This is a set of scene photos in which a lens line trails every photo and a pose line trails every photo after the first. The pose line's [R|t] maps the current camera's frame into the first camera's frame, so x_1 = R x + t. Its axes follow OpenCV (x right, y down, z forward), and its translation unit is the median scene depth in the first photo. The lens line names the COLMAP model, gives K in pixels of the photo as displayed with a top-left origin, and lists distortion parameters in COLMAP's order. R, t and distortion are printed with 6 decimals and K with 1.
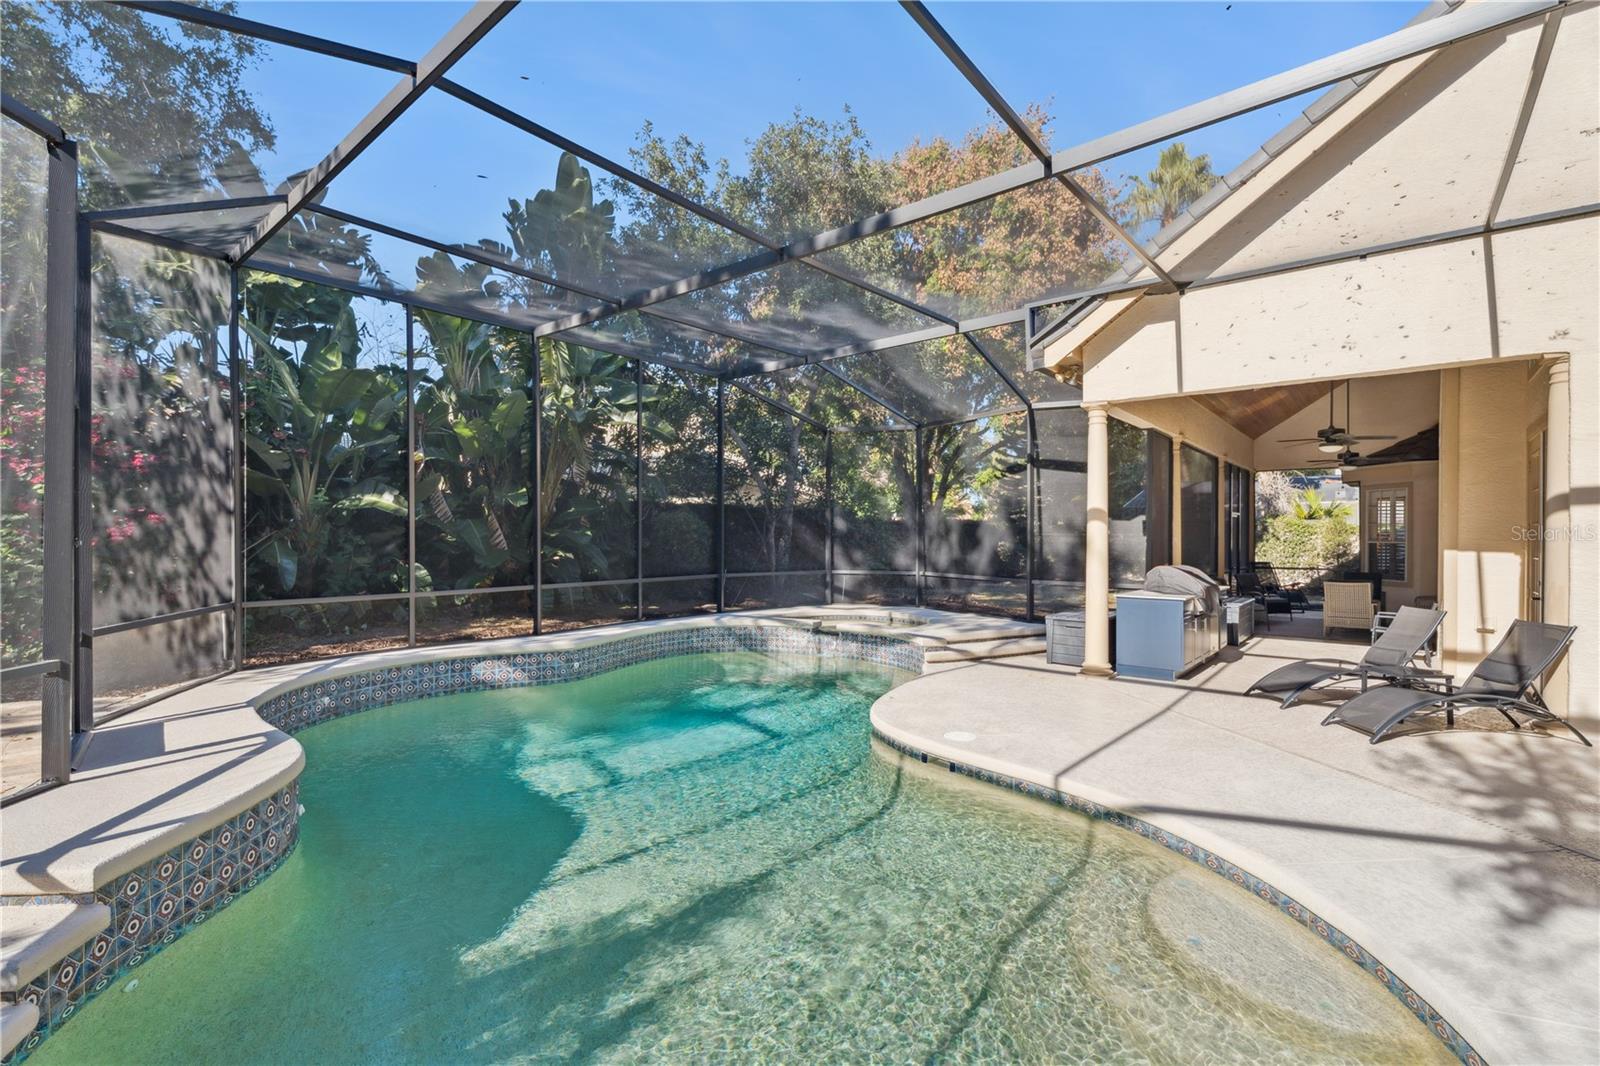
lens RADIAL K [[723.0, 0, 800.0], [0, 723.0, 533.0], [0, 0, 1]] dist [-0.000550, -0.000001]
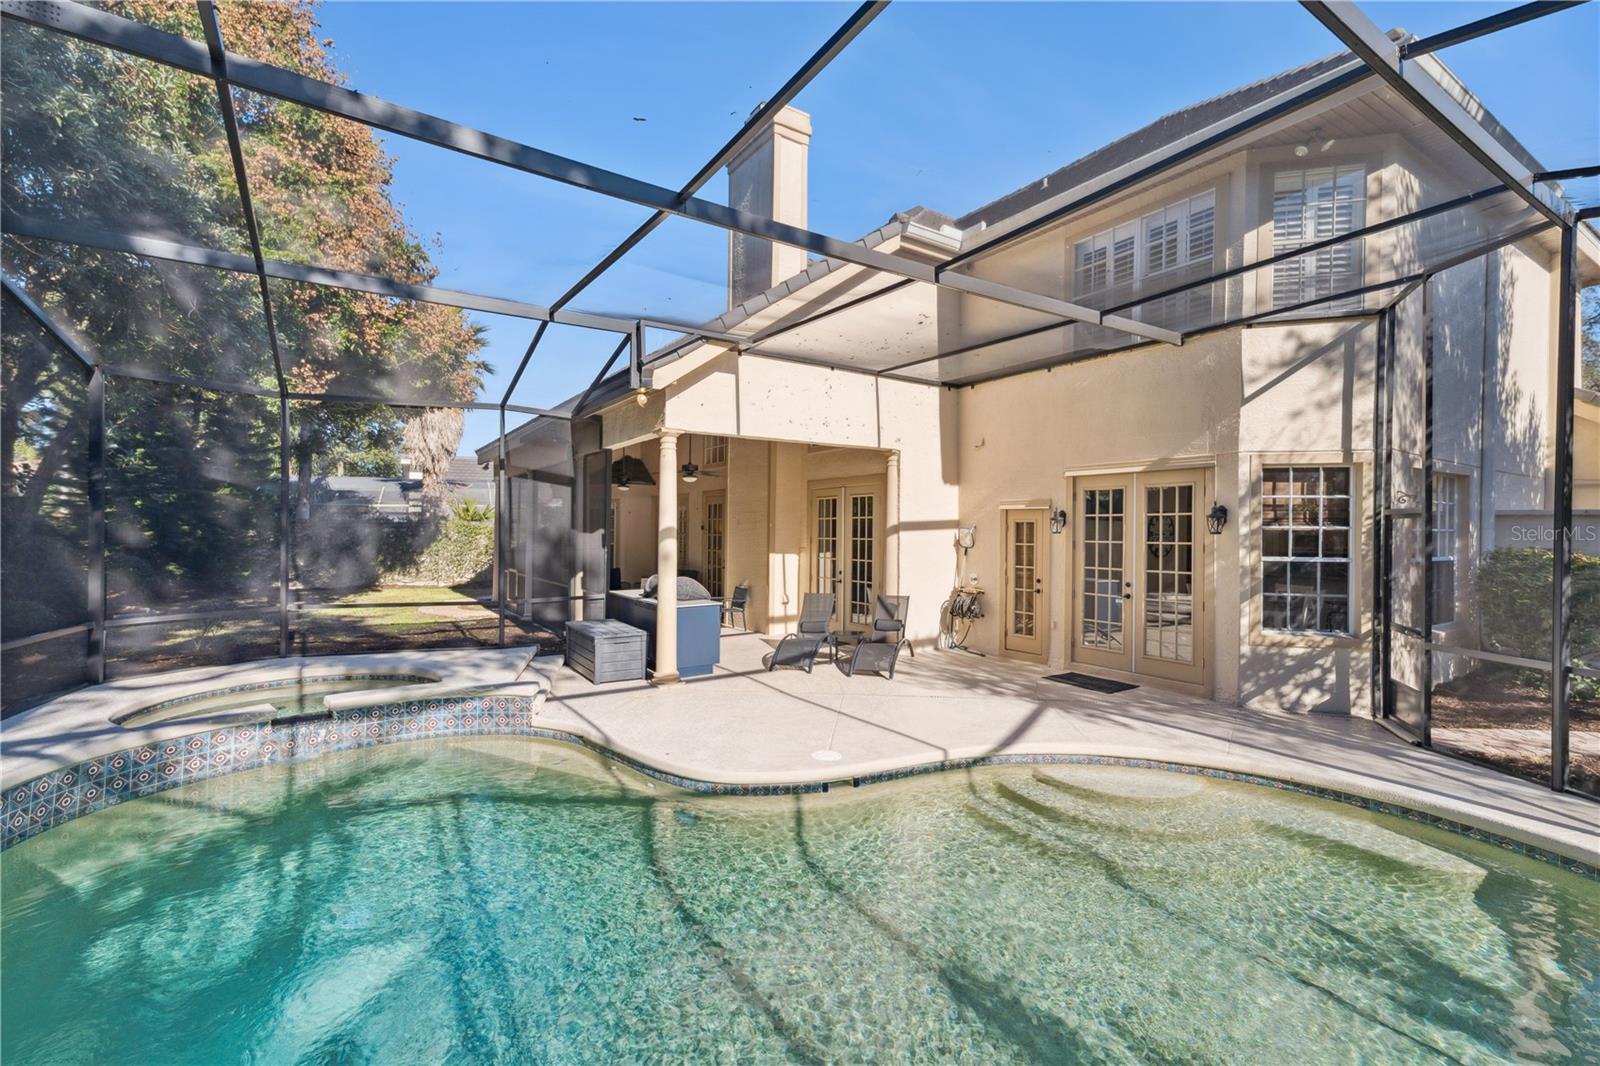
lens RADIAL K [[687.8, 0, 800.0], [0, 687.8, 533.0], [0, 0, 1]] dist [0.000196, 0.000126]
pose [[0.270346, -0.010888, 0.962702, -0.733084], [-0.001609, 0.999930, 0.011761, -0.053637], [-0.962762, -0.004729, 0.270310, 0.745772]]
